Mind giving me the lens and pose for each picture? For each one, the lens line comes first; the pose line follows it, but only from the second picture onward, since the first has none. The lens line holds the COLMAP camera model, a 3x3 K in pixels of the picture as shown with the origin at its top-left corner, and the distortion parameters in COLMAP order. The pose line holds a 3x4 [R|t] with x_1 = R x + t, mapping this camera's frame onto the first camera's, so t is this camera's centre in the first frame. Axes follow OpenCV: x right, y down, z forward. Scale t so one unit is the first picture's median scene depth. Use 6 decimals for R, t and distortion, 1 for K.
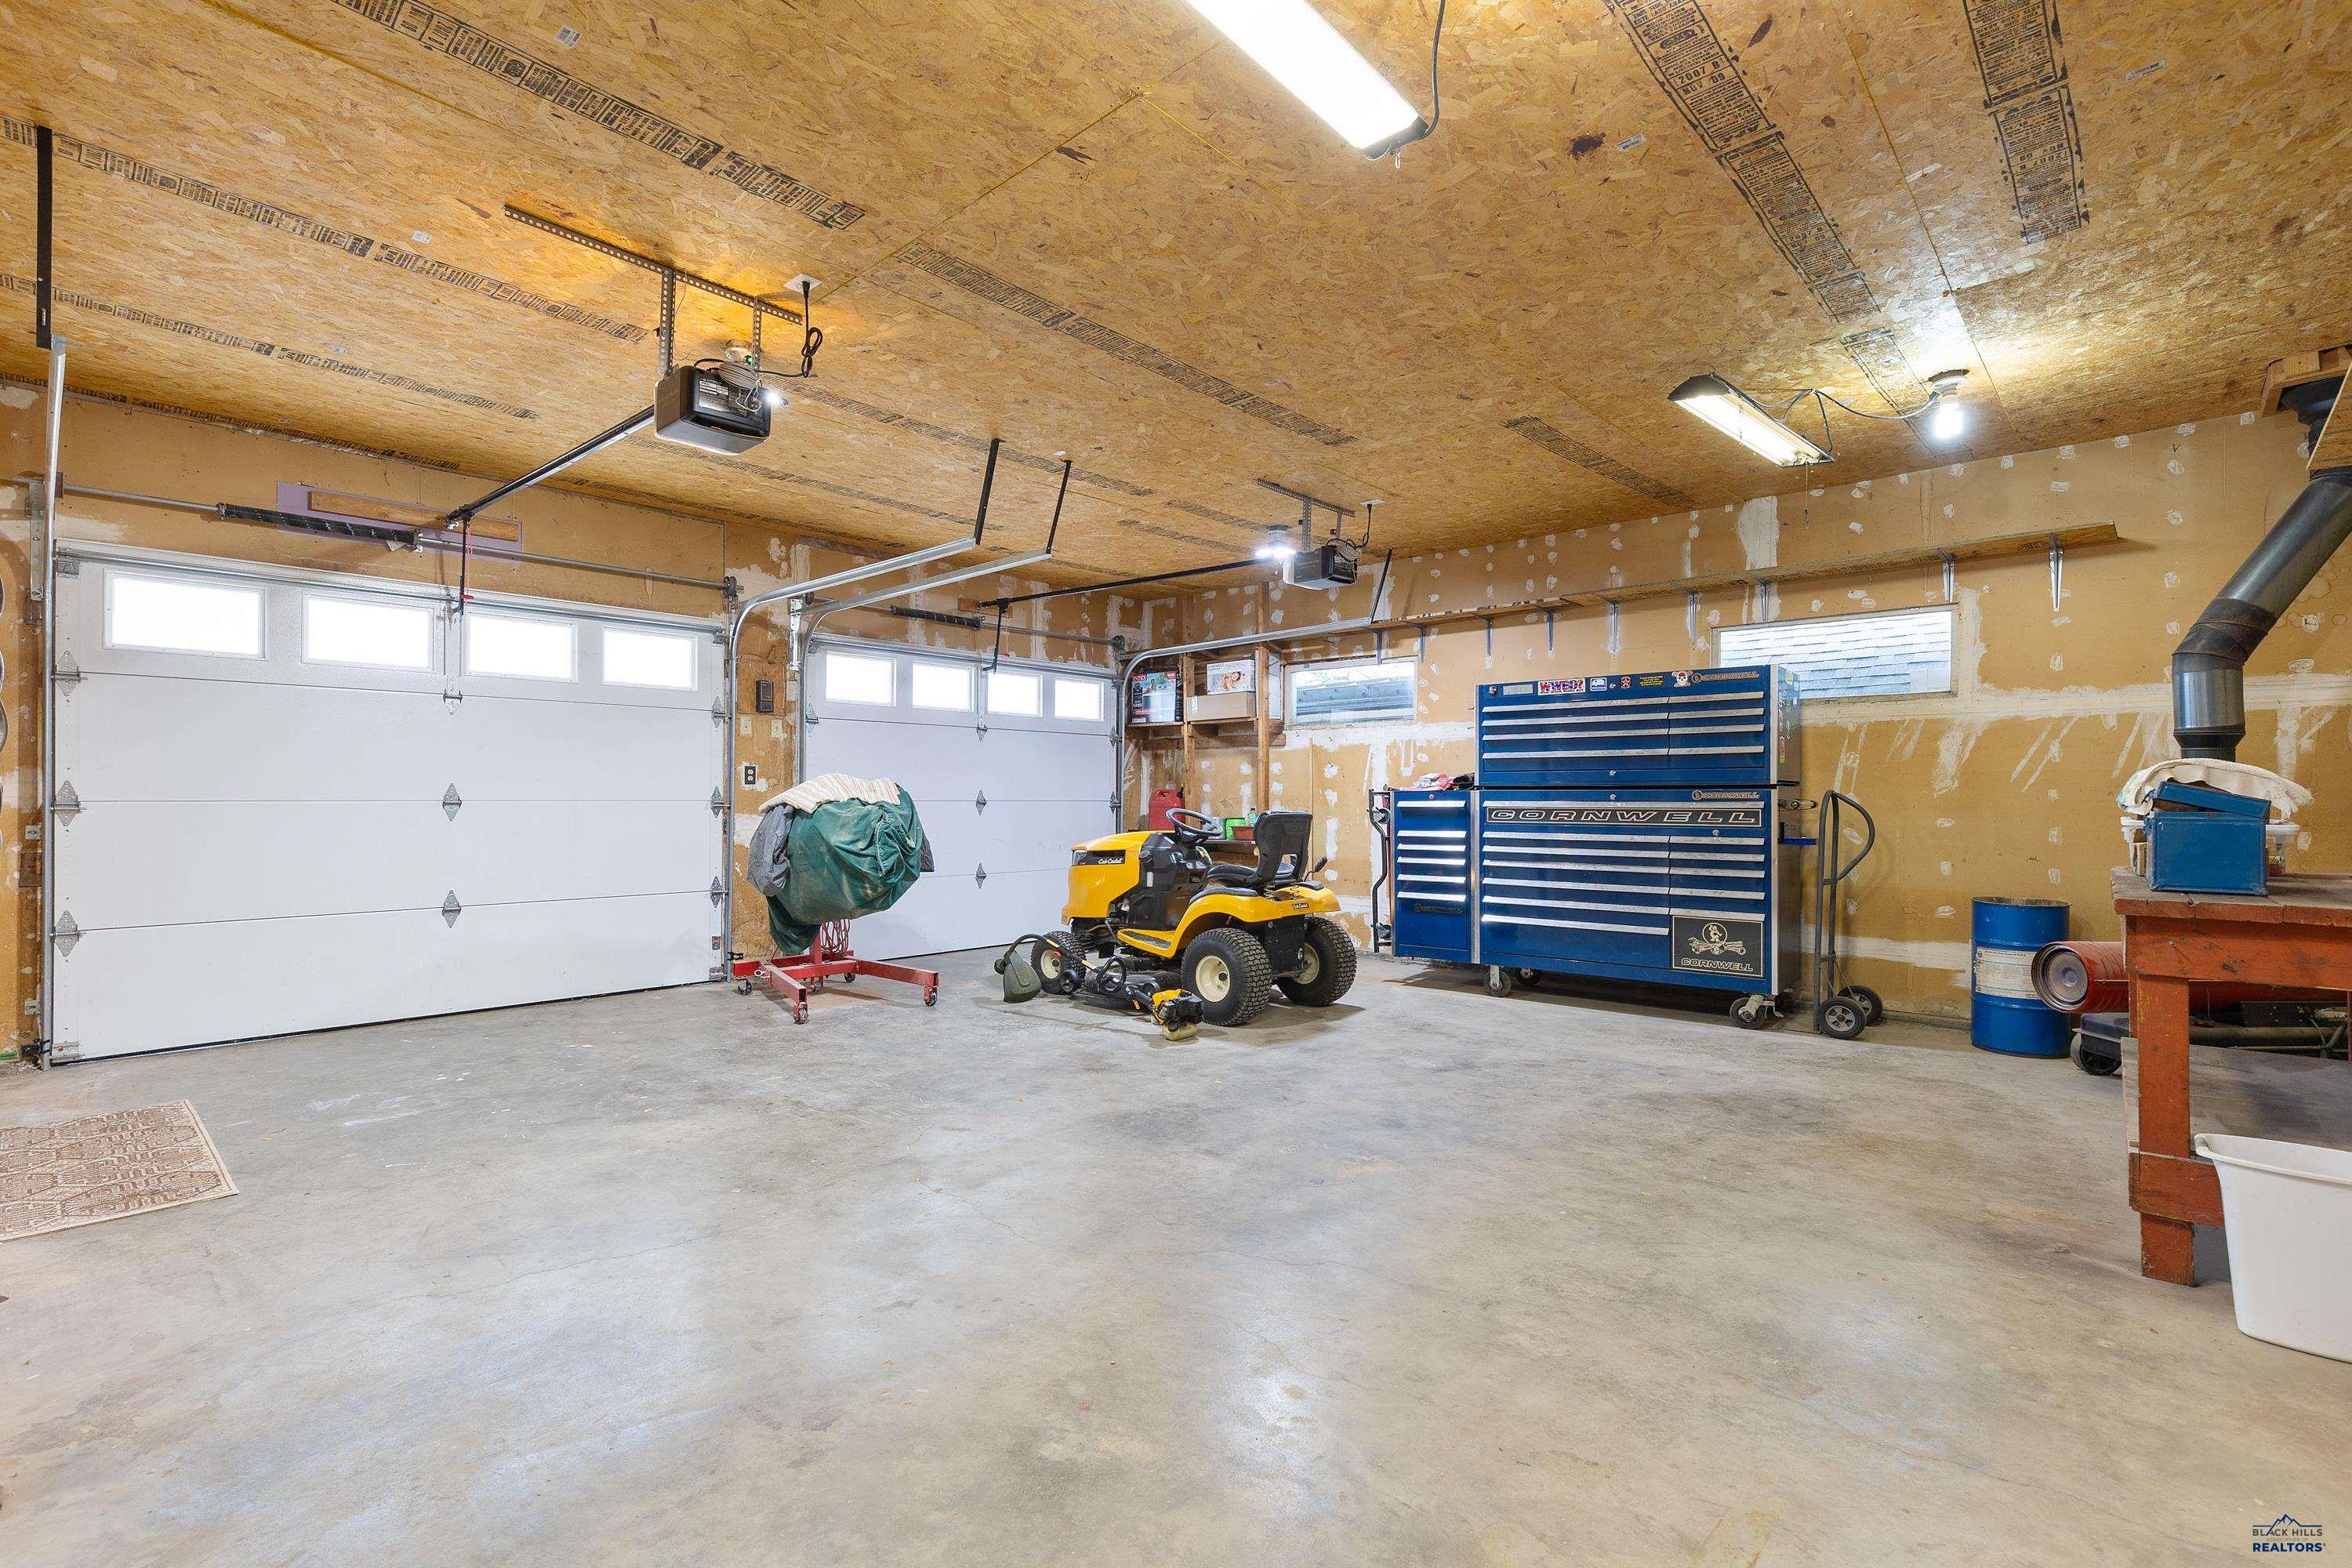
lens RADIAL K [[1050.9, 0, 1177.5], [0, 1050.9, 825.7], [0, 0, 1]] dist [0.008924, -0.000544]
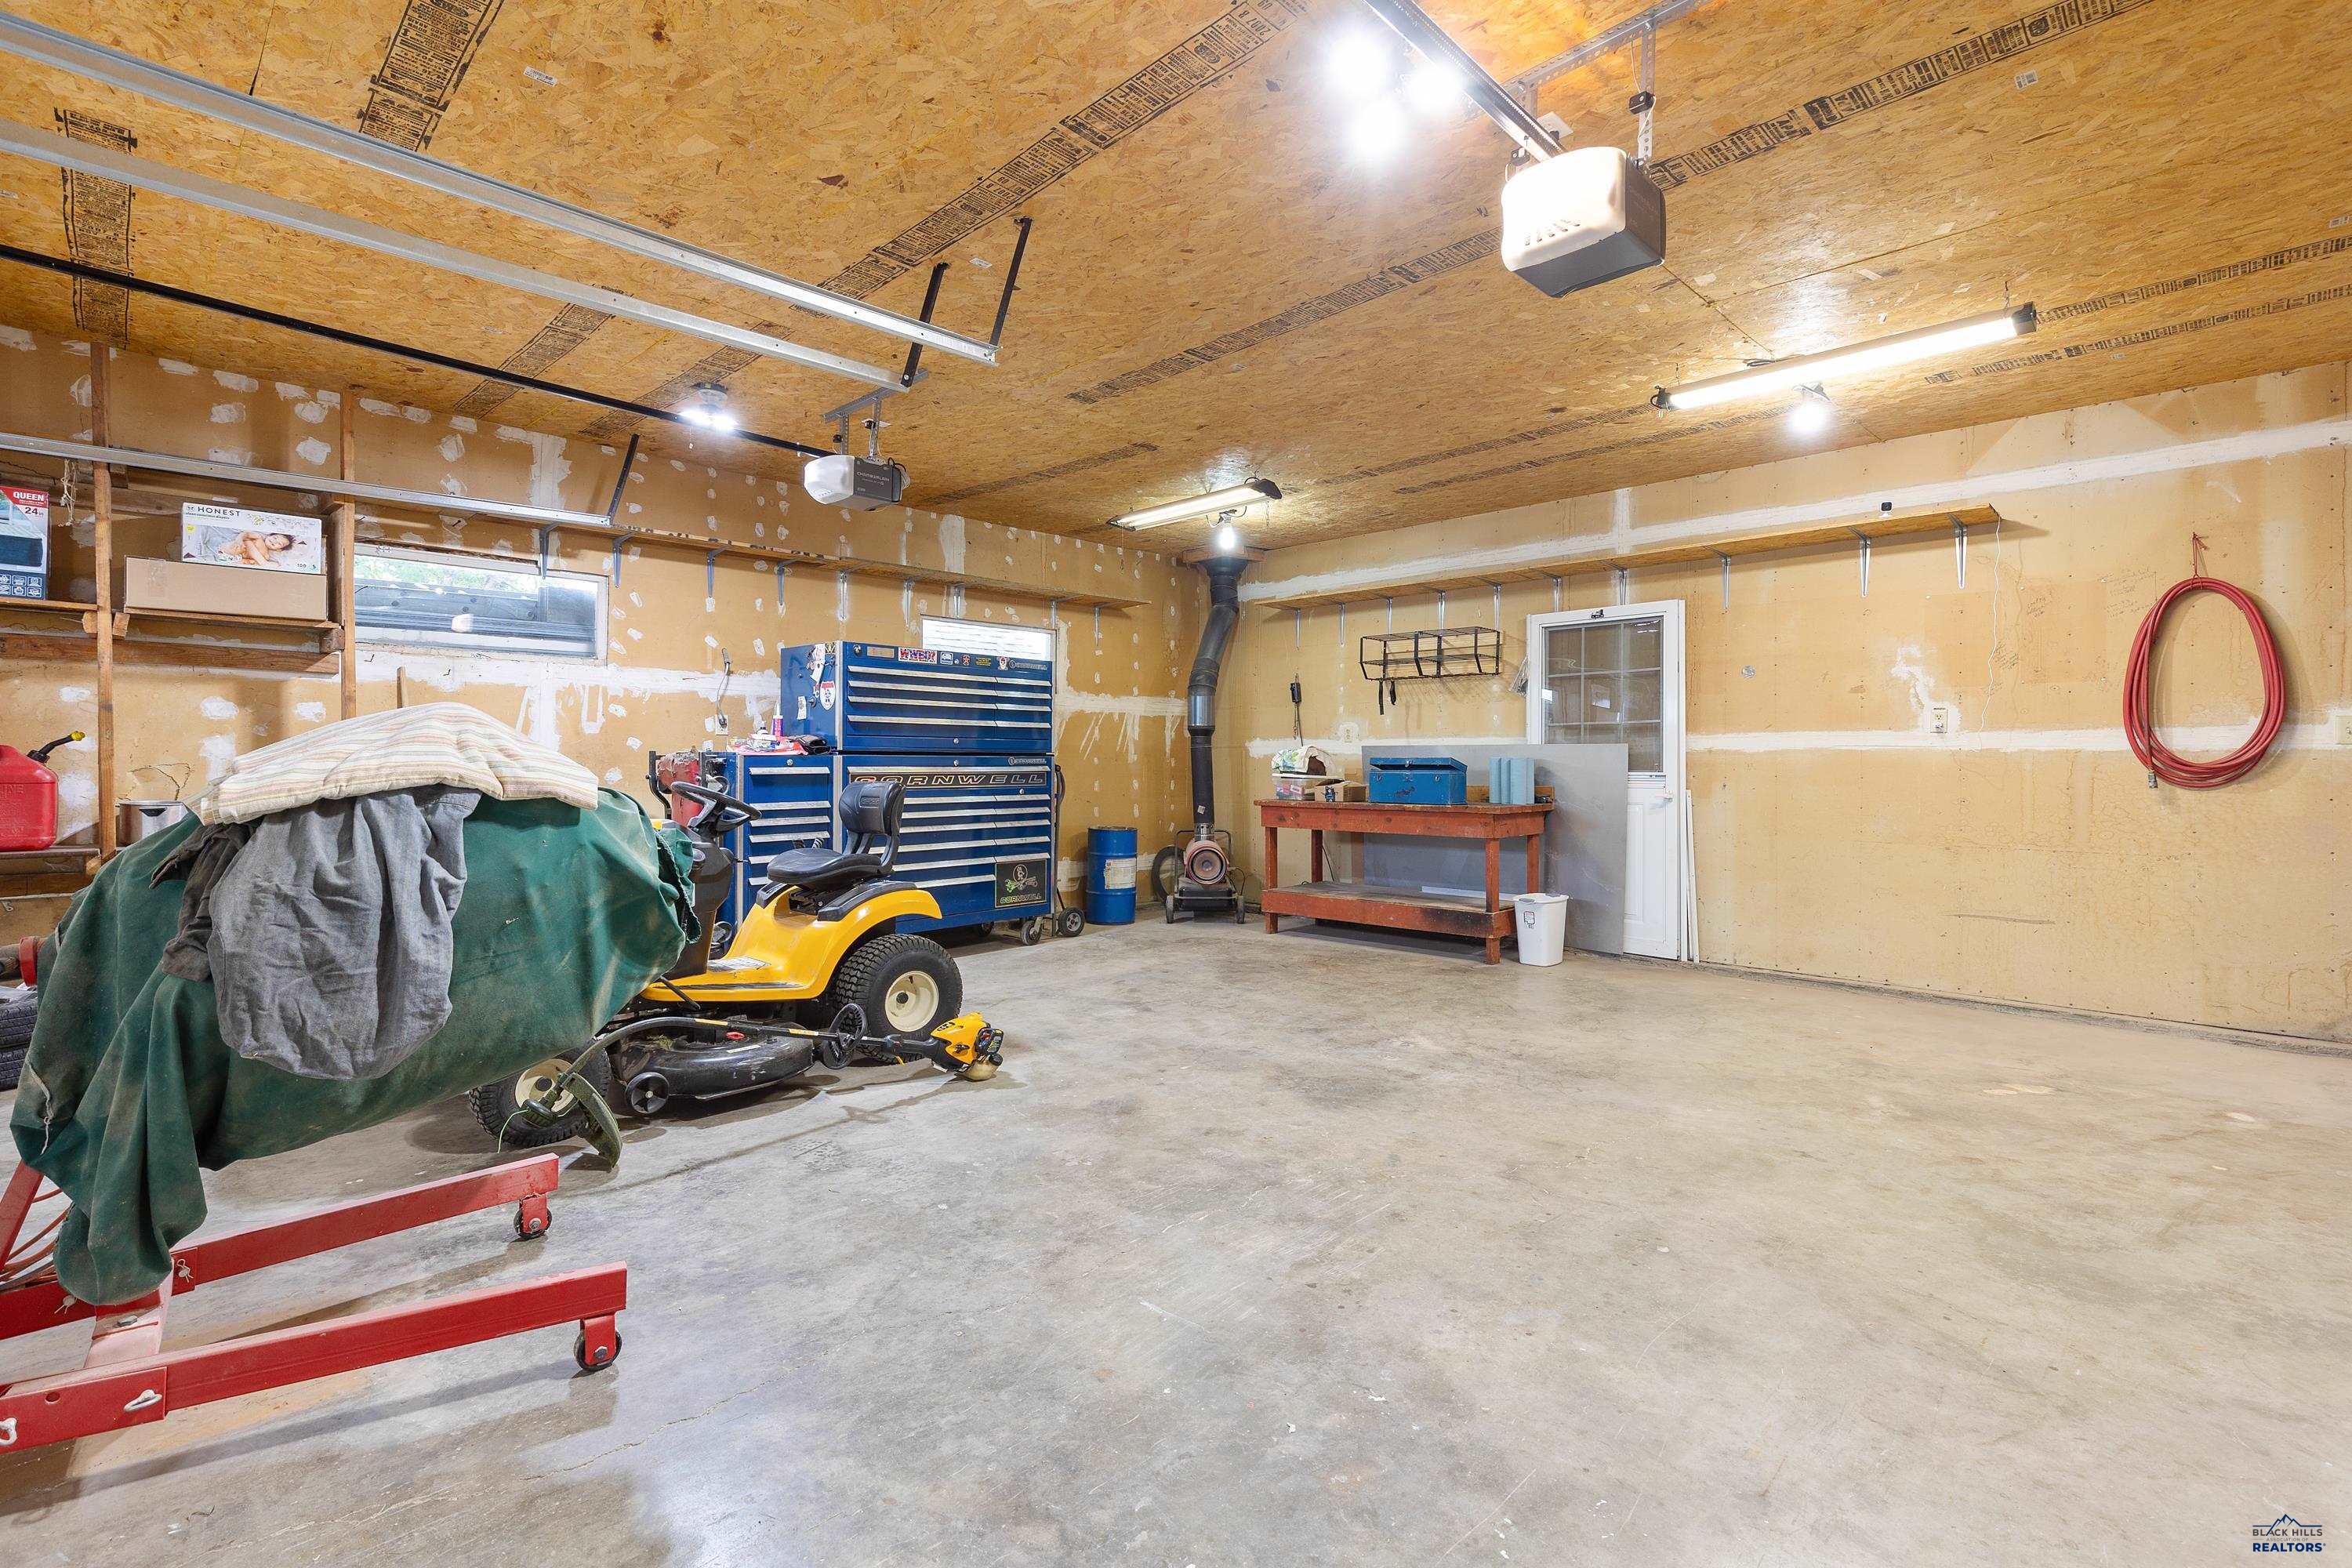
lens RADIAL K [[1053.1, 0, 1176.0], [0, 1053.1, 784.0], [0, 0, 1]] dist [0.007140, -0.001783]
pose [[0.051219, -0.022900, 0.998425, -0.717432], [0.023431, 0.999489, 0.021723, -0.024778], [-0.998413, 0.022282, 0.051729, 0.761088]]
